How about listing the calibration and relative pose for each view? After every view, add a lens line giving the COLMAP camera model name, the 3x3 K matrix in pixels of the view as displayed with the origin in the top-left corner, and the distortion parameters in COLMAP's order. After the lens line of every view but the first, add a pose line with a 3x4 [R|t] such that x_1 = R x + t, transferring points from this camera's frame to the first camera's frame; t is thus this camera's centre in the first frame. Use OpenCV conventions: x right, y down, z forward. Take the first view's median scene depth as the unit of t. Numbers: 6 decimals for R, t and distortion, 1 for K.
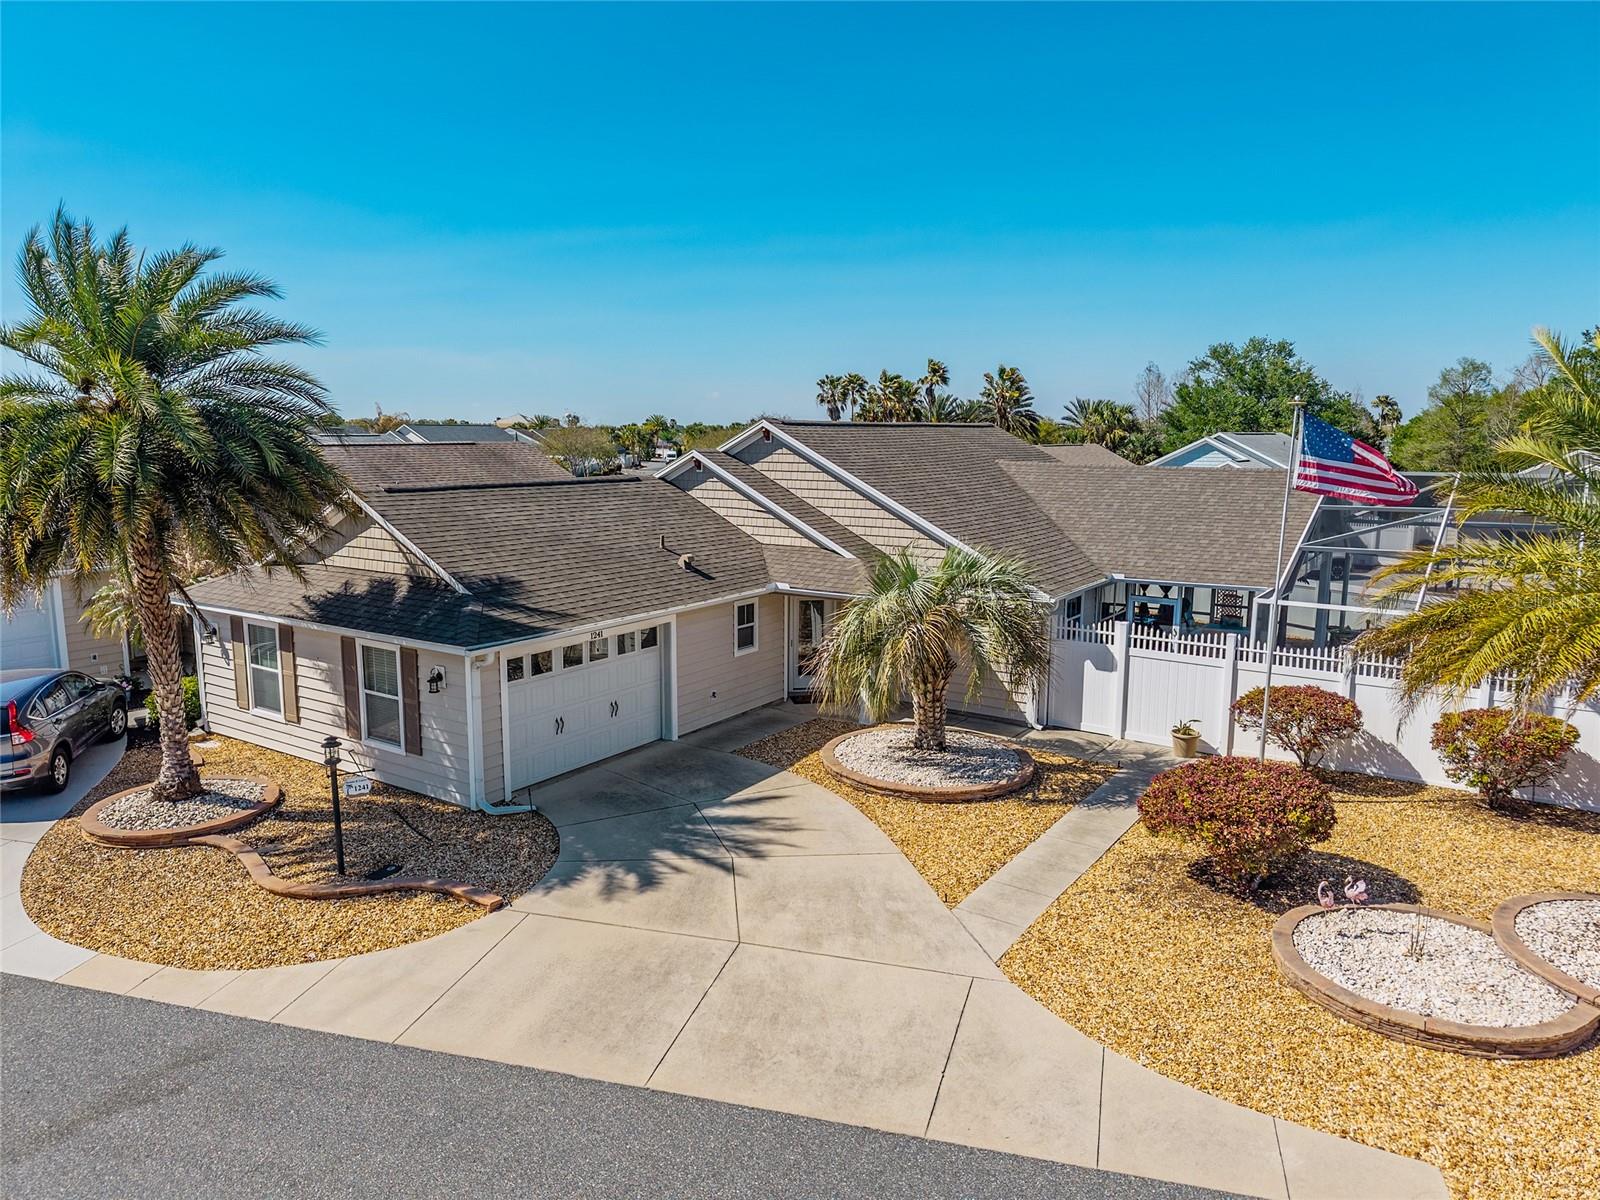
lens RADIAL K [[1071.5, 0, 791.0], [0, 1071.5, 606.7], [0, 0, 1]] dist [0.025414, -0.020385]
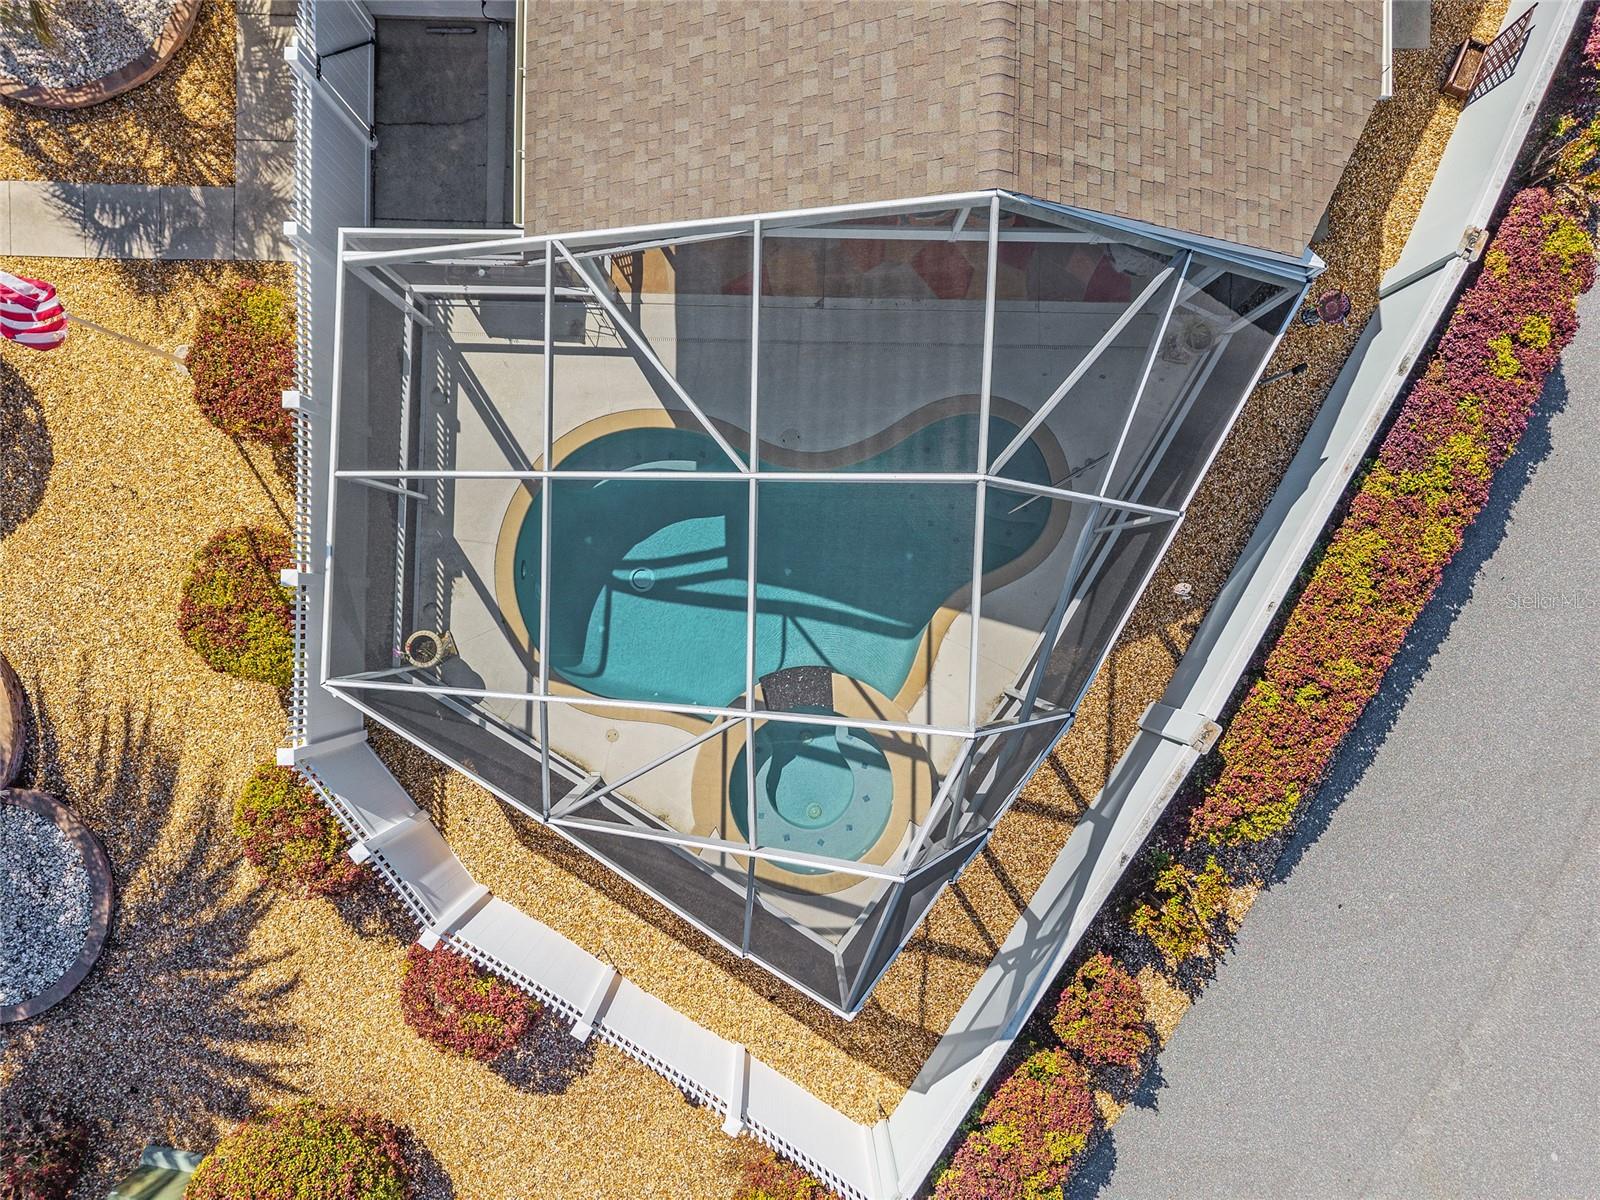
lens RADIAL K [[1071.5, 0, 791.0], [0, 1071.5, 606.7], [0, 0, 1]] dist [0.025414, -0.020385]
pose [[0.546404, 0.837521, -0.000515, 0.902224], [-0.135248, 0.088844, 0.986820, -0.725624], [0.826529, -0.539133, 0.161818, 1.231622]]
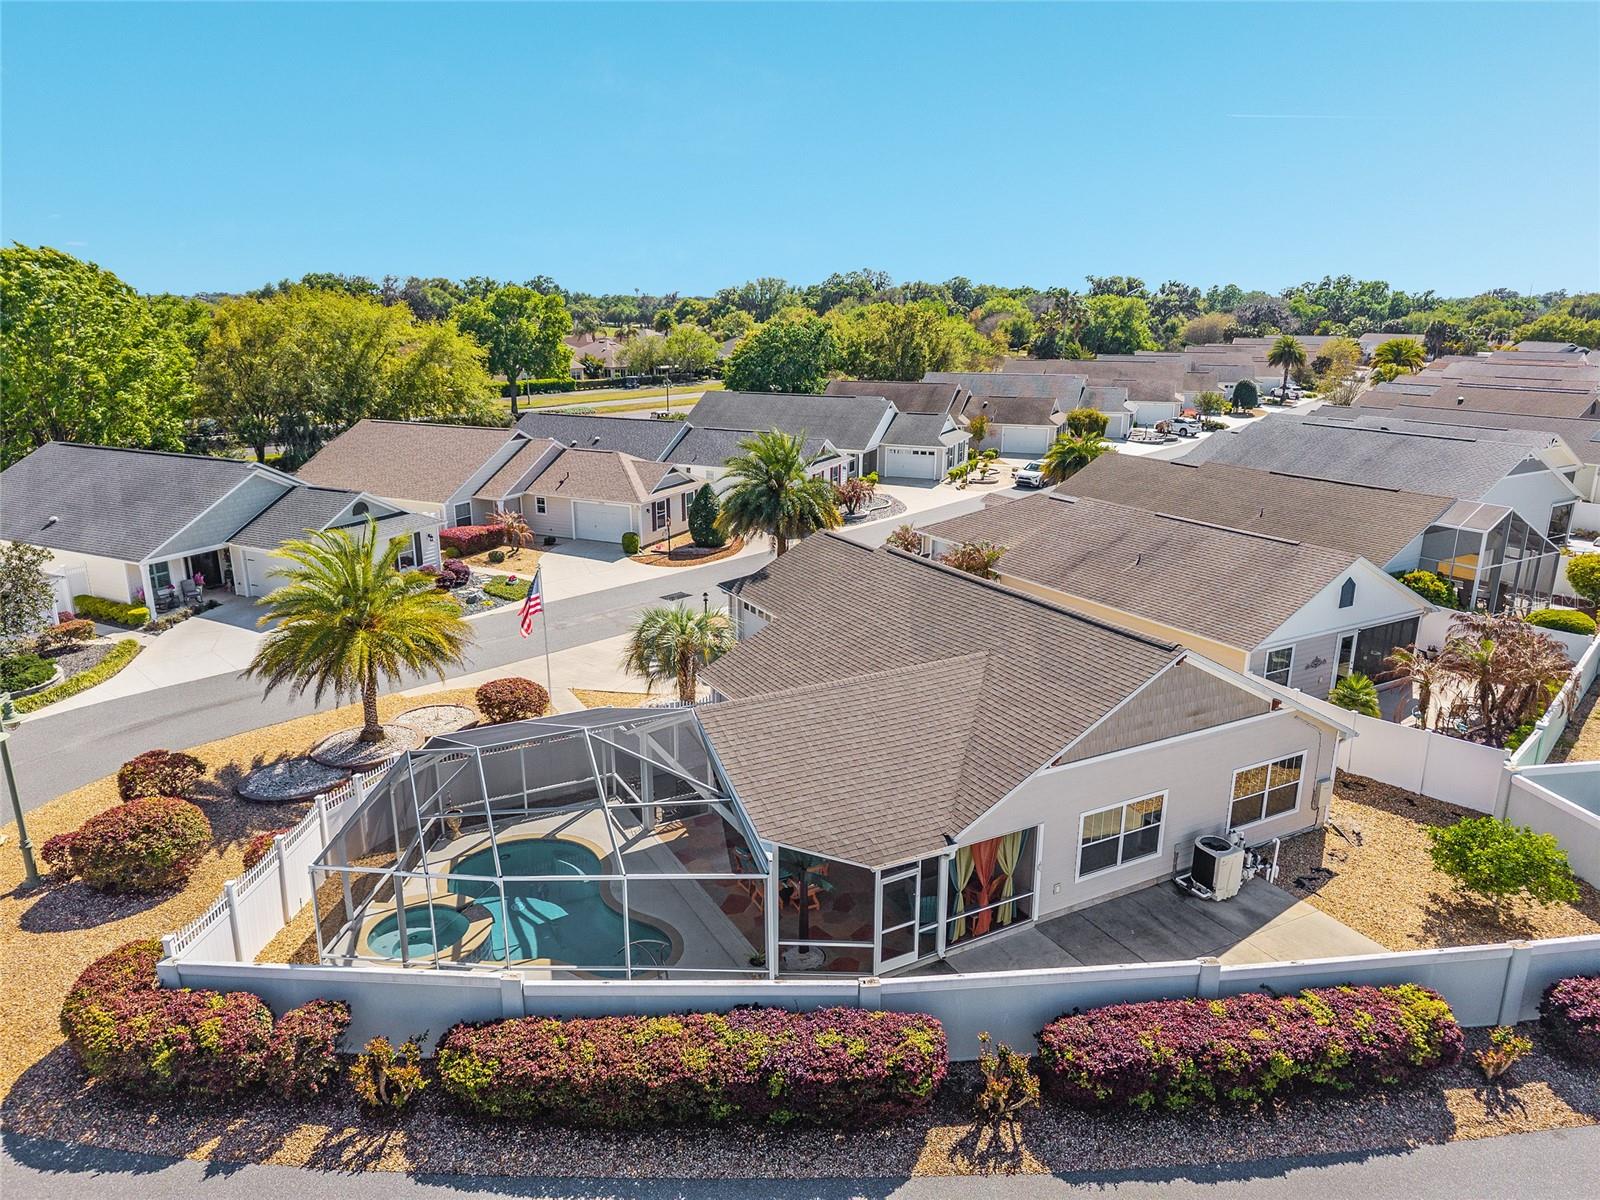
lens RADIAL K [[1071.5, 0, 791.0], [0, 1071.5, 606.7], [0, 0, 1]] dist [0.025414, -0.020385]
pose [[-0.462300, 0.237394, -0.854355, 1.944264], [-0.144124, 0.930568, 0.336558, -0.846786], [0.874932, 0.278724, -0.395988, 2.200032]]
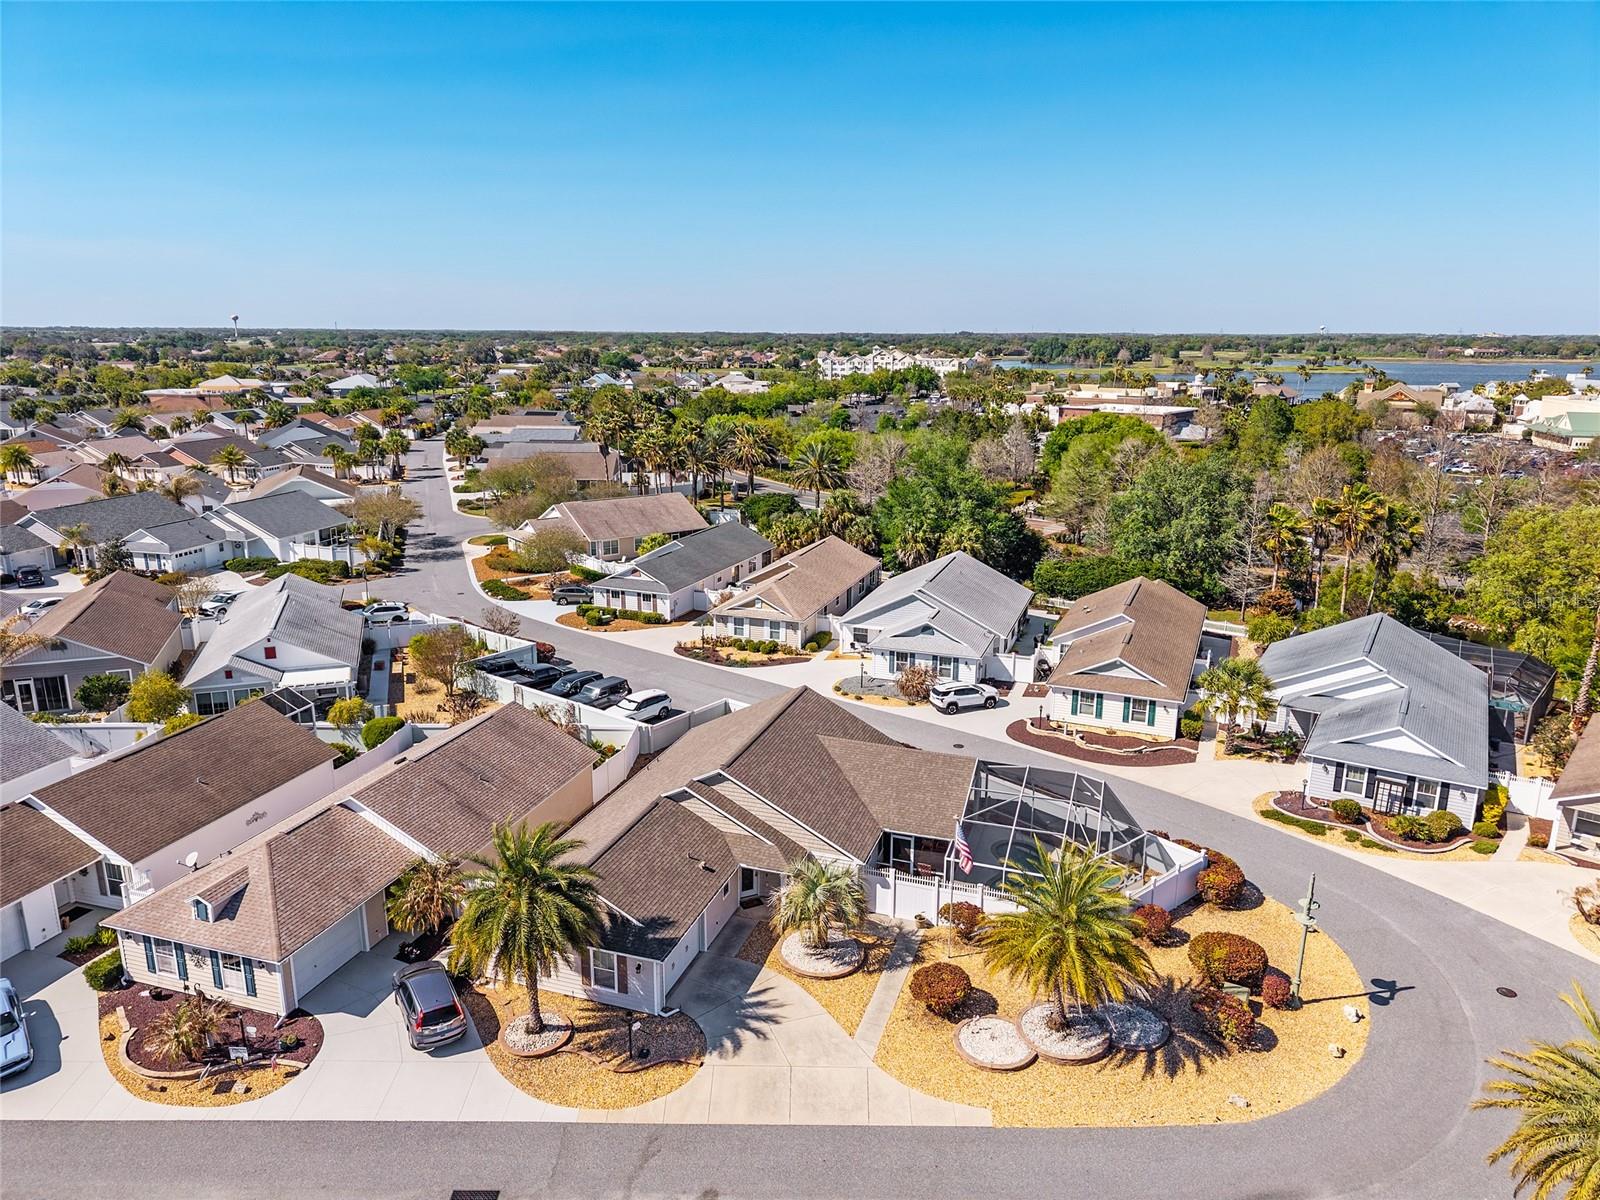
lens RADIAL K [[1071.8, 0, 793.7], [0, 1071.8, 598.6], [0, 0, 1]] dist [0.049111, -0.059080]
pose [[0.964474, -0.063447, 0.256446, -0.574720], [0.041404, 0.995039, 0.090465, -0.994680], [-0.260914, -0.076633, 0.962316, -1.429548]]
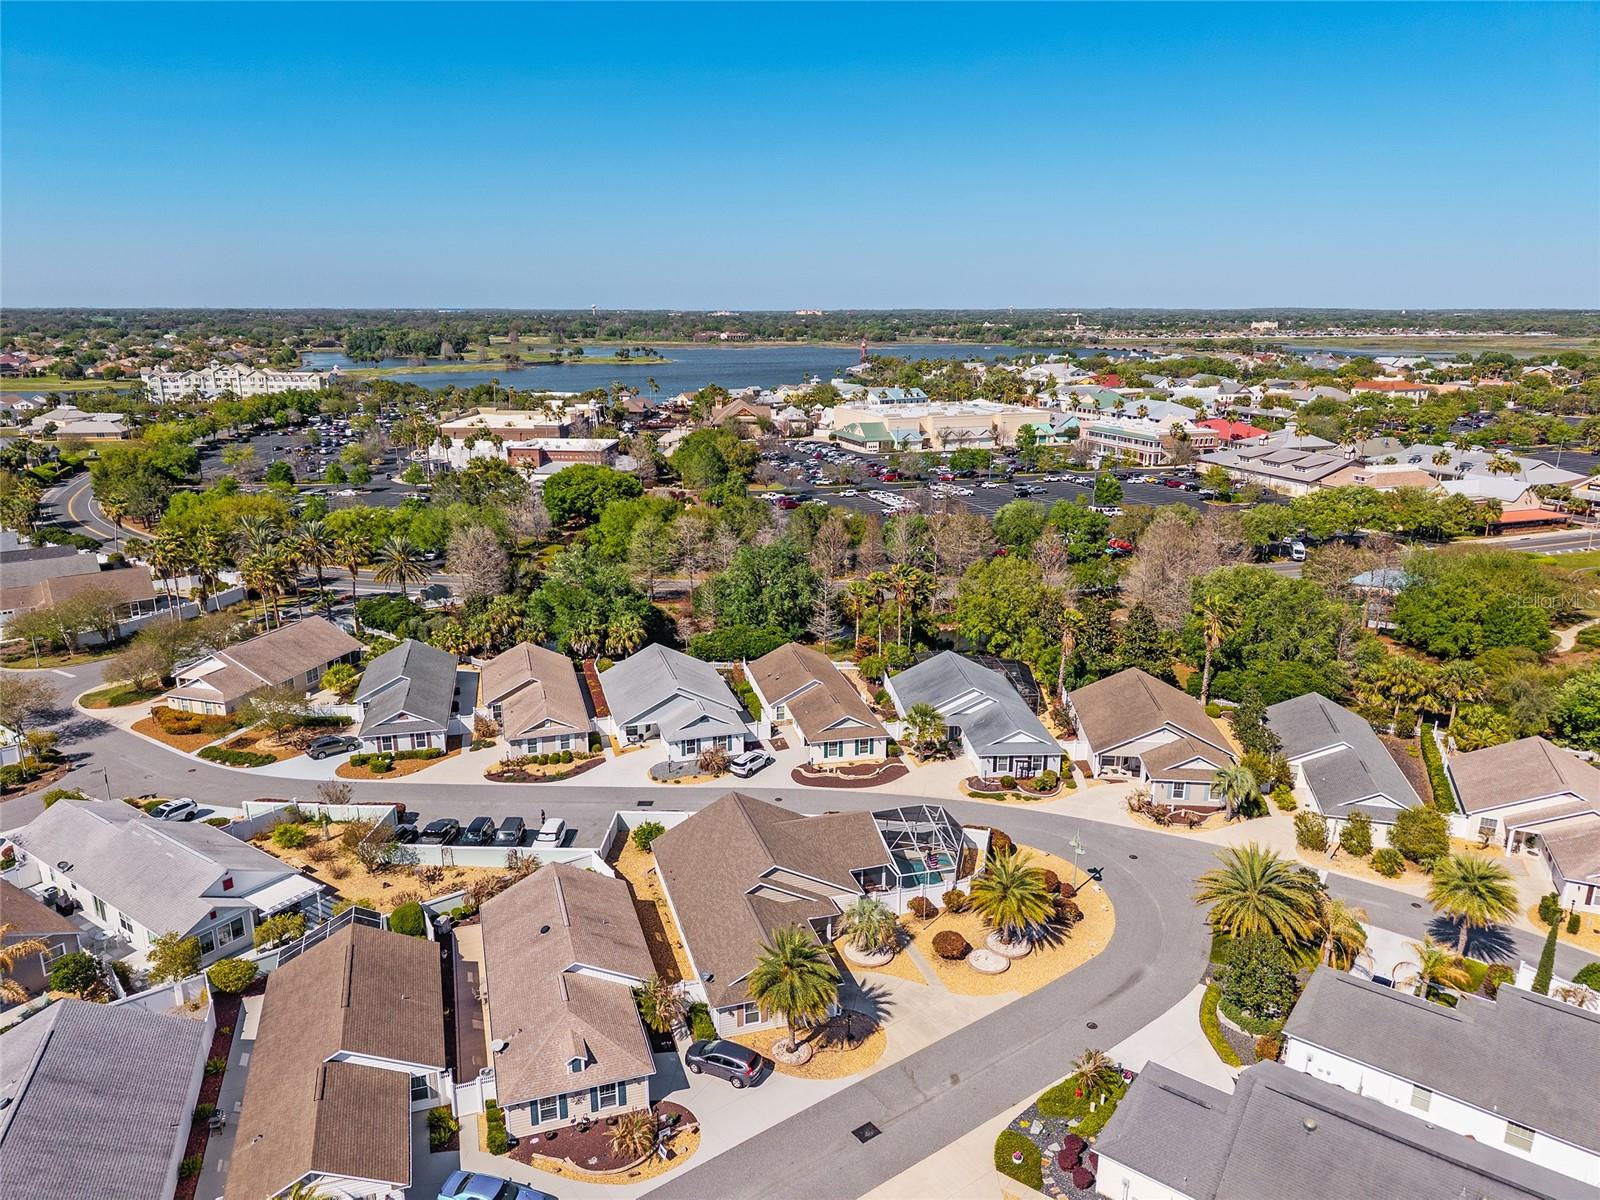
lens RADIAL K [[1060.9, 0, 800.0], [0, 1060.9, 600.0], [0, 0, 1]] dist [0.129195, -0.214935]
pose [[0.620521, -0.208049, 0.756088, -3.312418], [0.122121, 0.978039, 0.168897, -2.193105], [-0.774623, -0.012470, 0.632301, -1.598565]]
